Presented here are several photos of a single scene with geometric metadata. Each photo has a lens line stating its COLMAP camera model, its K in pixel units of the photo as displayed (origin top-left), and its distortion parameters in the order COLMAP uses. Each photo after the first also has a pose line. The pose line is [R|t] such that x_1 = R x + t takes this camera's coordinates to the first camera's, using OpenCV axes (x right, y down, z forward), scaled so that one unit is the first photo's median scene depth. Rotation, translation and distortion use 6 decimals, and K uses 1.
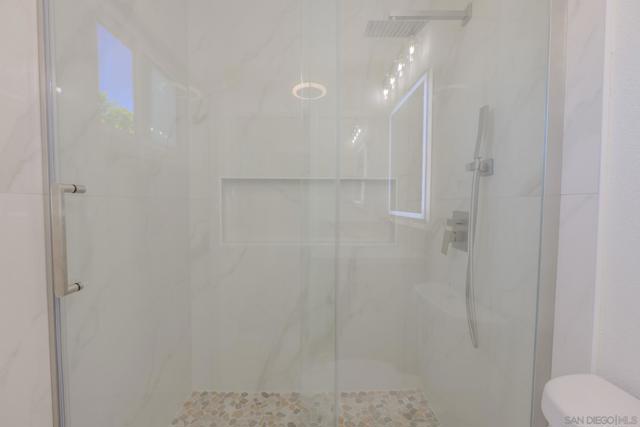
lens RADIAL K [[259.5, 0, 315.7], [0, 259.5, 214.0], [0, 0, 1]] dist [-0.001026, -0.000105]
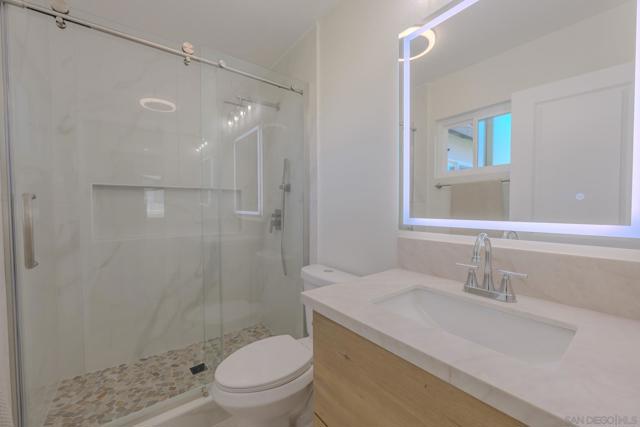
lens RADIAL K [[273.5, 0, 322.8], [0, 273.5, 214.2], [0, 0, 1]] dist [0.000384, 0.000158]
pose [[0.814027, -0.021648, 0.580424, -0.252056], [0.029924, 0.999541, -0.004688, 0.032157], [-0.580056, 0.021184, 0.814301, -0.610960]]
